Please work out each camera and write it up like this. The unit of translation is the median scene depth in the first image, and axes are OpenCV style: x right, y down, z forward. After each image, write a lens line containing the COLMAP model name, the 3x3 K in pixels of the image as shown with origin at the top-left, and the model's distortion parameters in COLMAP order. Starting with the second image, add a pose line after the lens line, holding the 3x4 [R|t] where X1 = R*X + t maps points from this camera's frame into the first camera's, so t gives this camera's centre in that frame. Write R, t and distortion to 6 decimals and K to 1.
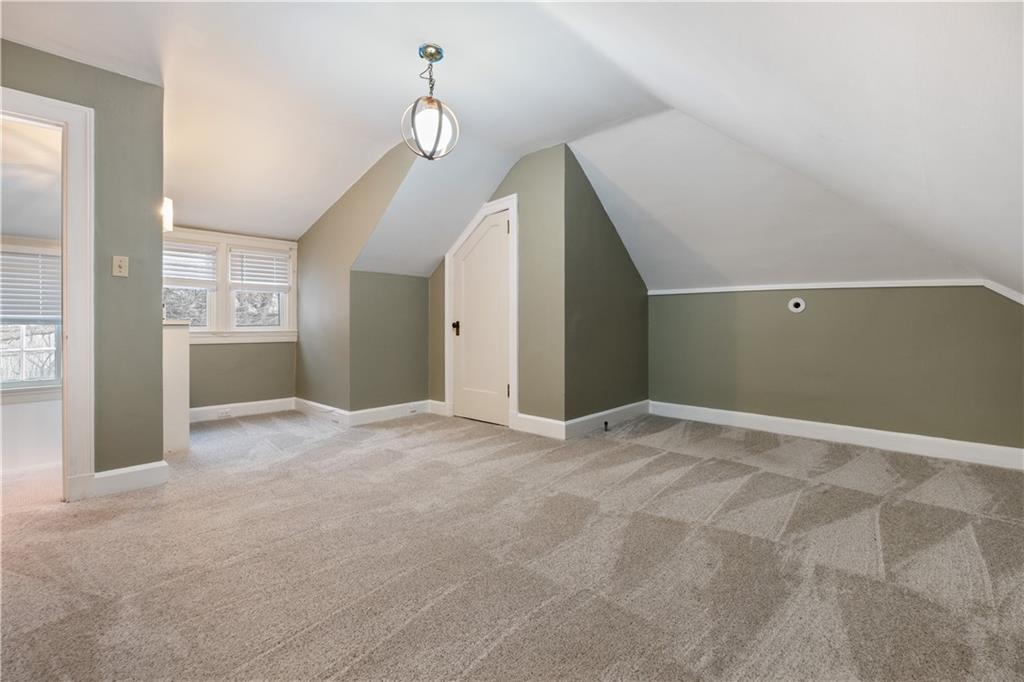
lens RADIAL K [[462.0, 0, 515.6], [0, 462.0, 331.1], [0, 0, 1]] dist [-0.013353, -0.000159]
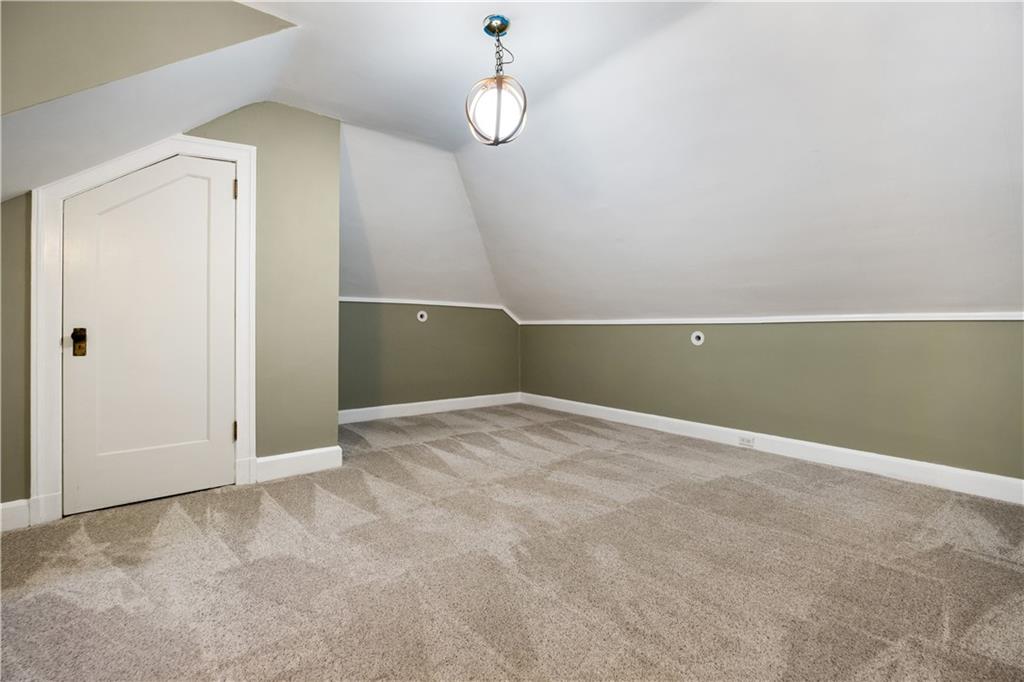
lens RADIAL K [[462.0, 0, 515.7], [0, 462.0, 337.4], [0, 0, 1]] dist [-0.013353, -0.000159]
pose [[0.136519, -0.018112, 0.990472, -0.695958], [0.019424, 0.999690, 0.015603, -0.011180], [-0.990447, 0.017109, 0.136829, 0.556186]]
